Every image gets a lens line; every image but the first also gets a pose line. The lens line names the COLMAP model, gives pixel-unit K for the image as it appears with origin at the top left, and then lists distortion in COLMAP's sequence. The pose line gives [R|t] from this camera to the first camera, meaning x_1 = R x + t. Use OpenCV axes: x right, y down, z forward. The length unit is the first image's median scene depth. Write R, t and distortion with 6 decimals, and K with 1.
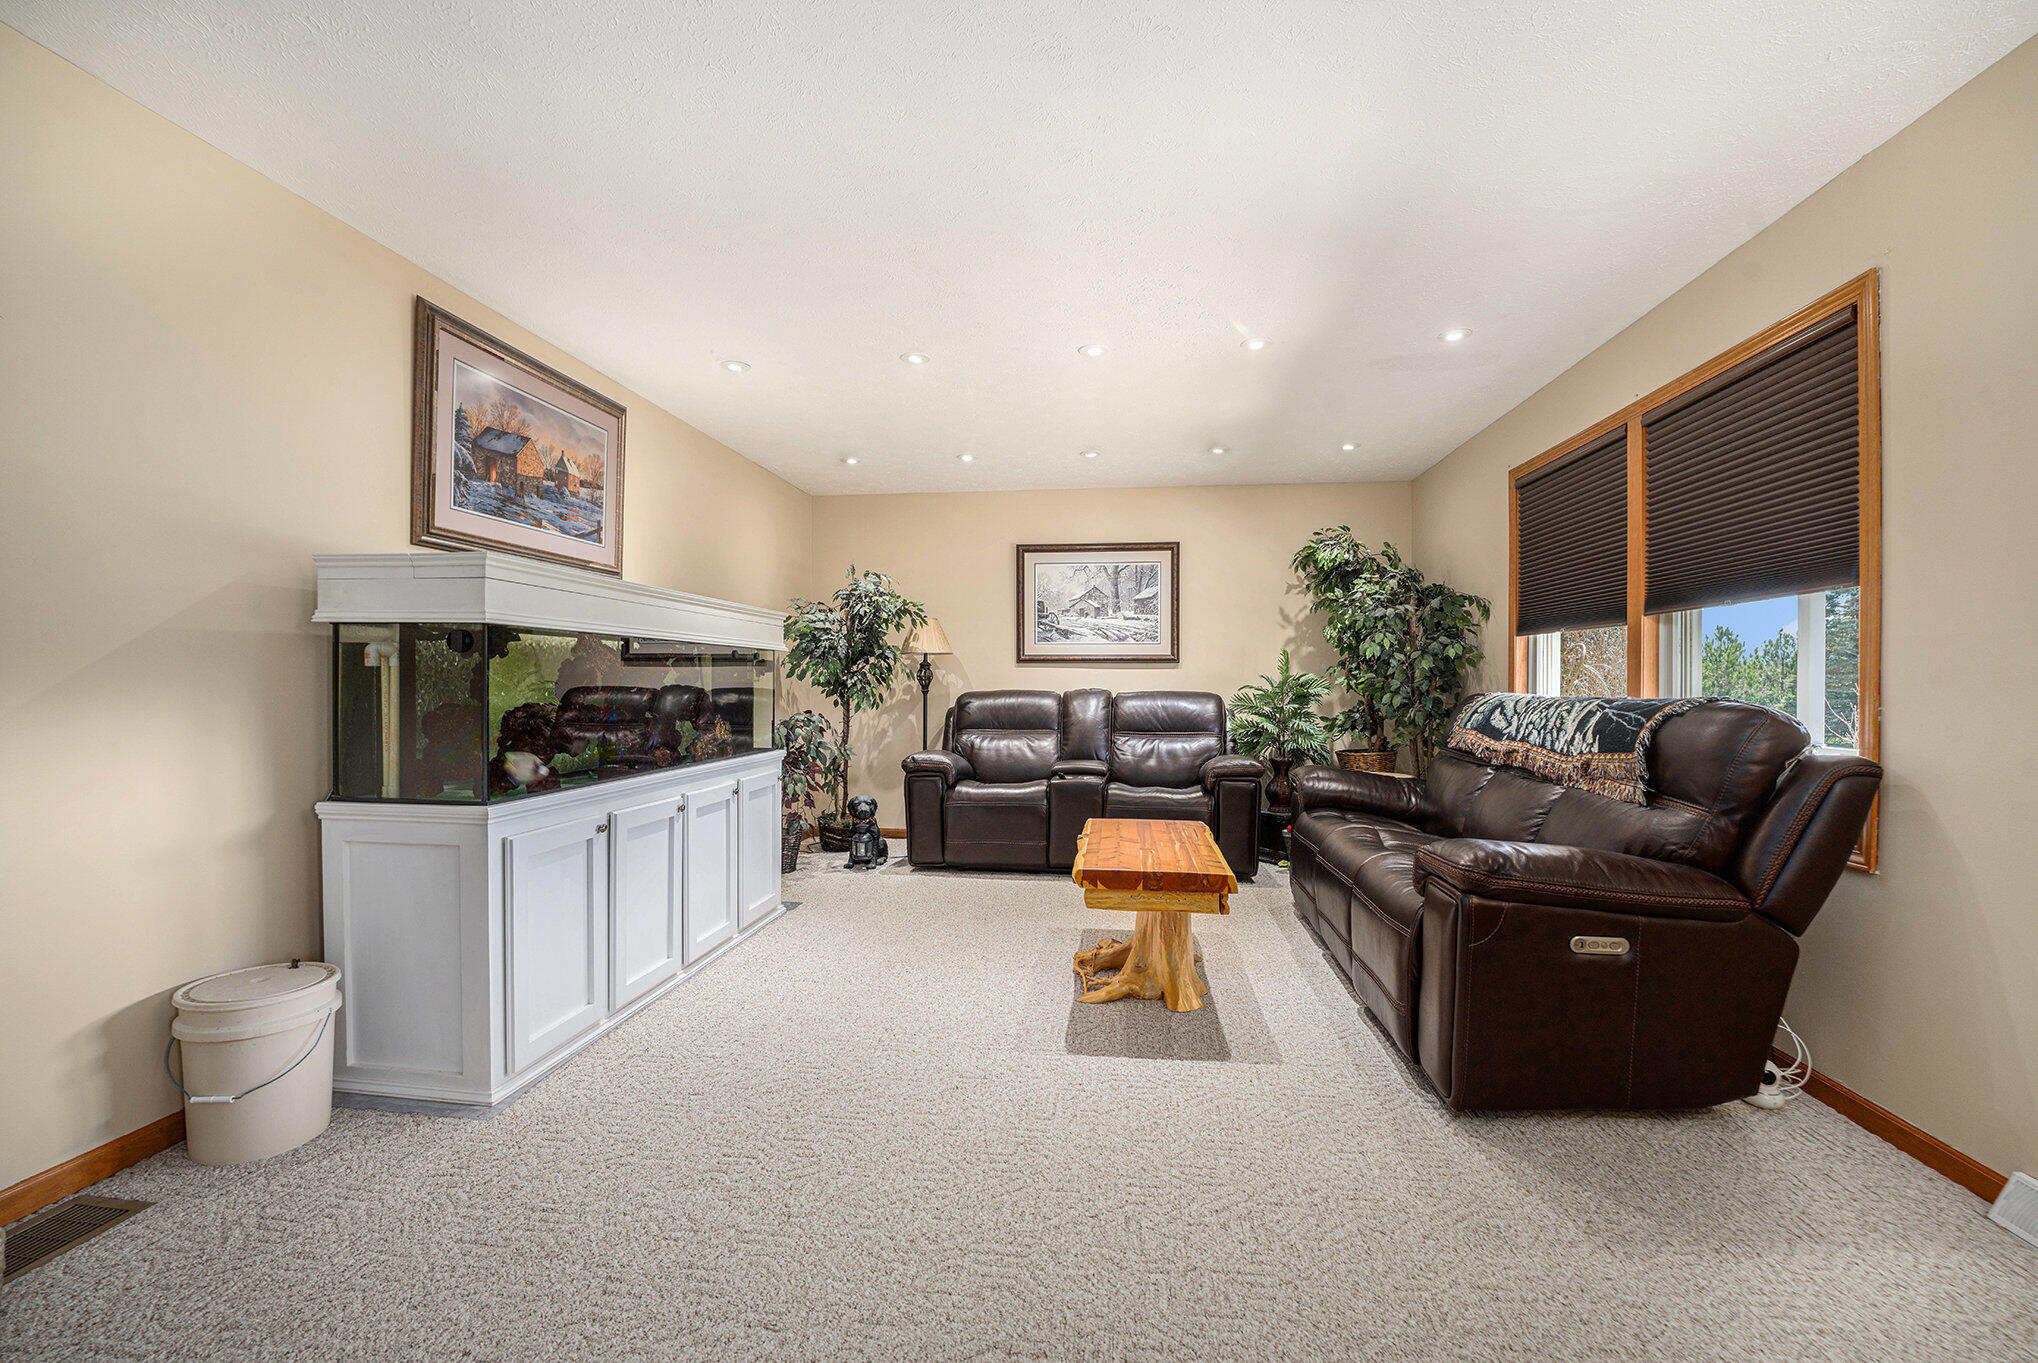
lens RADIAL K [[836.4, 0, 1005.2], [0, 836.4, 692.3], [0, 0, 1]] dist [-0.010683, -0.000053]
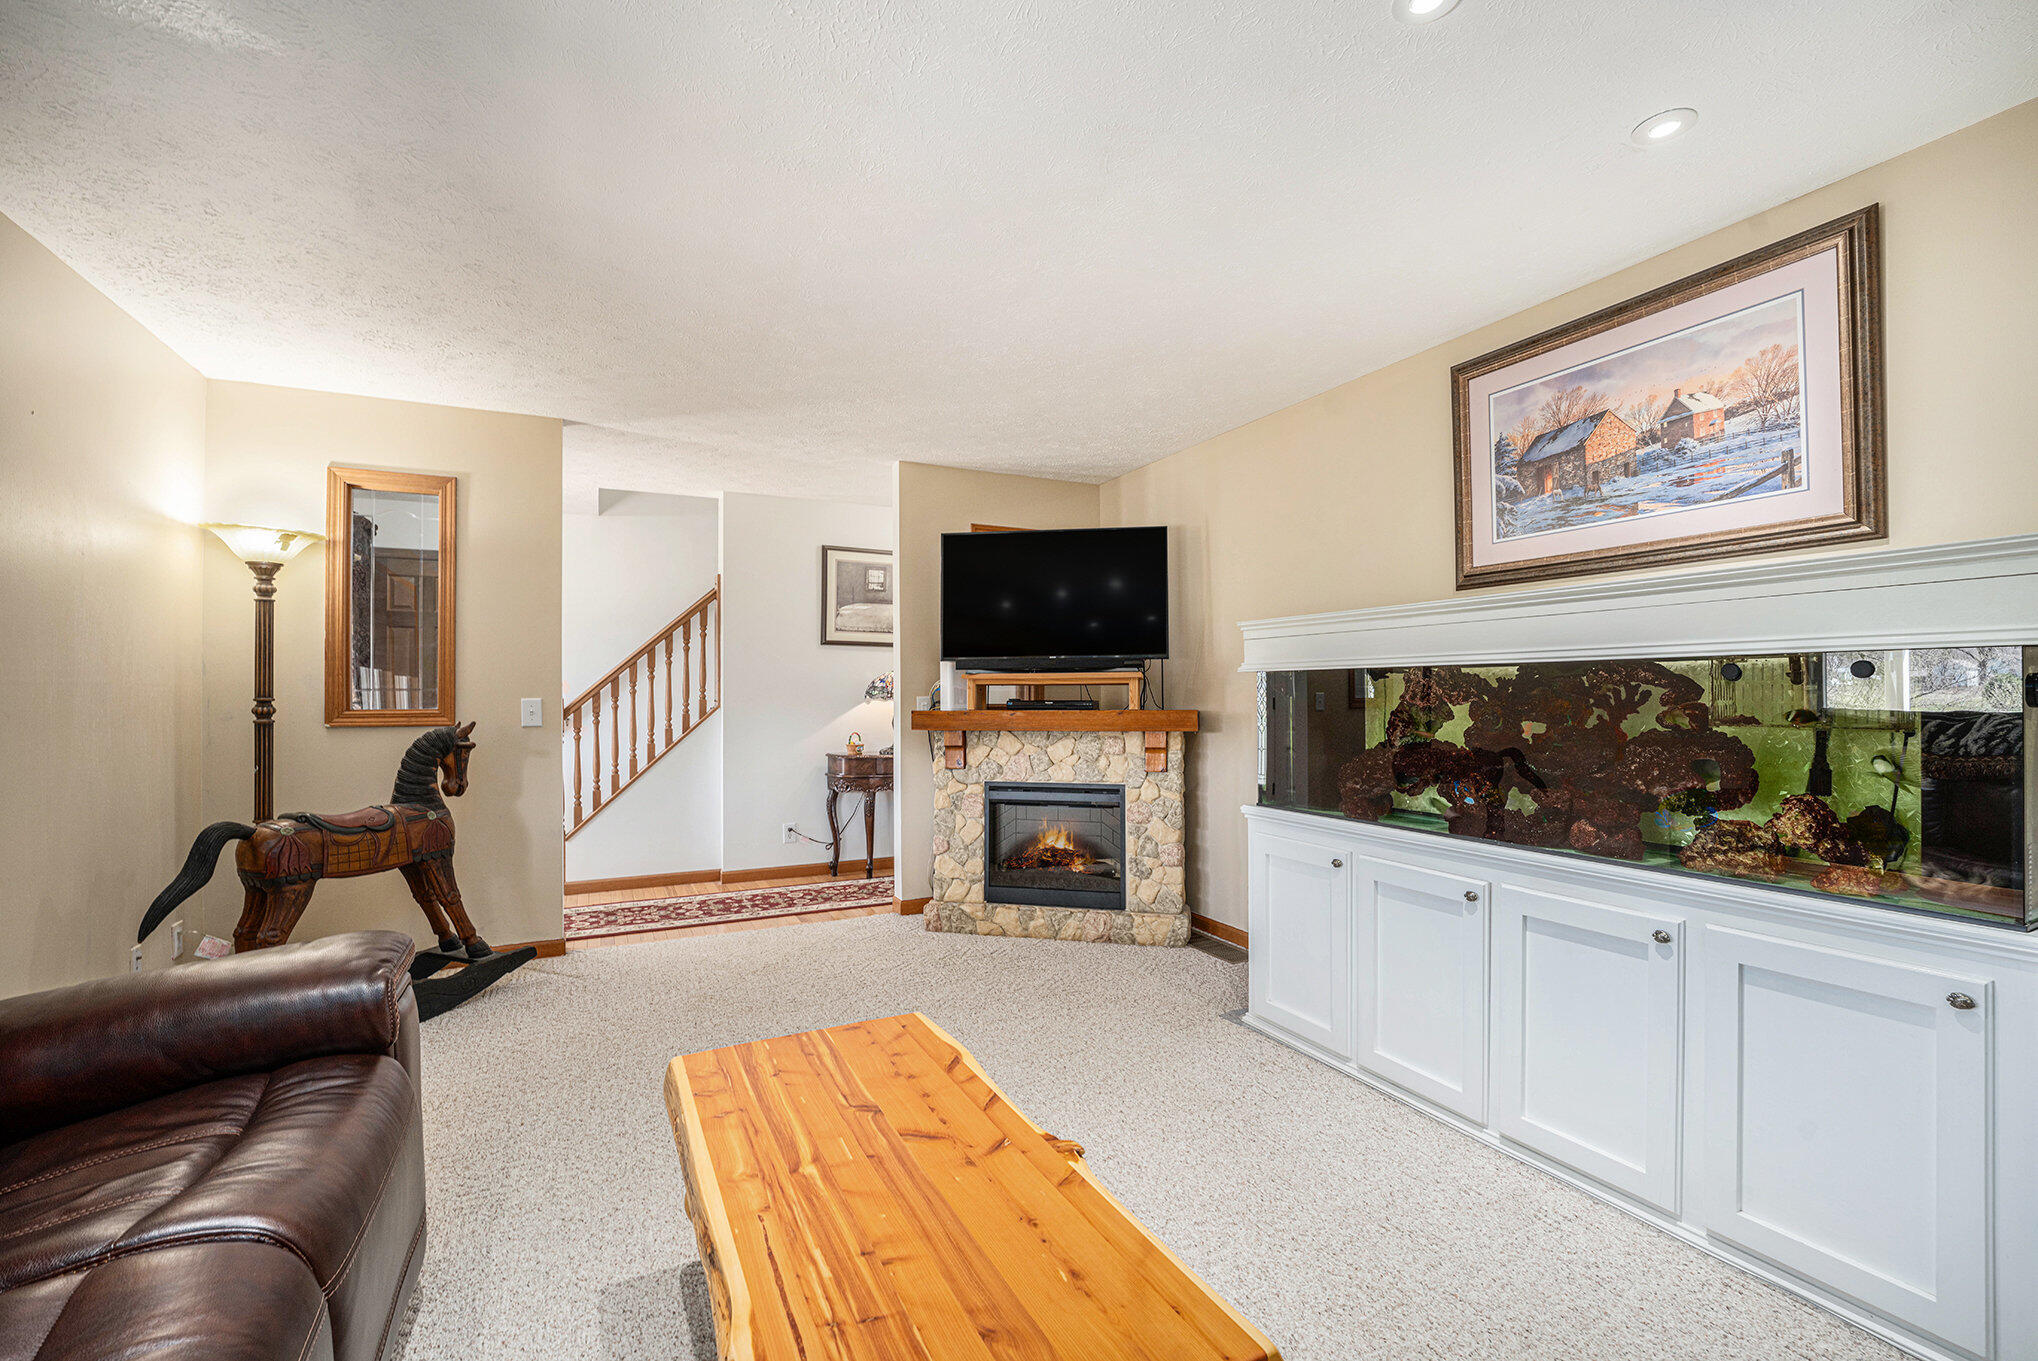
lens RADIAL K [[836.4, 0, 1005.2], [0, 836.4, 691.3], [0, 0, 1]] dist [-0.010683, -0.000053]
pose [[-0.820995, -0.003464, -0.570925, 0.352661], [-0.006324, 0.999975, 0.003027, -0.037457], [0.570900, 0.006095, -0.820997, 1.340906]]
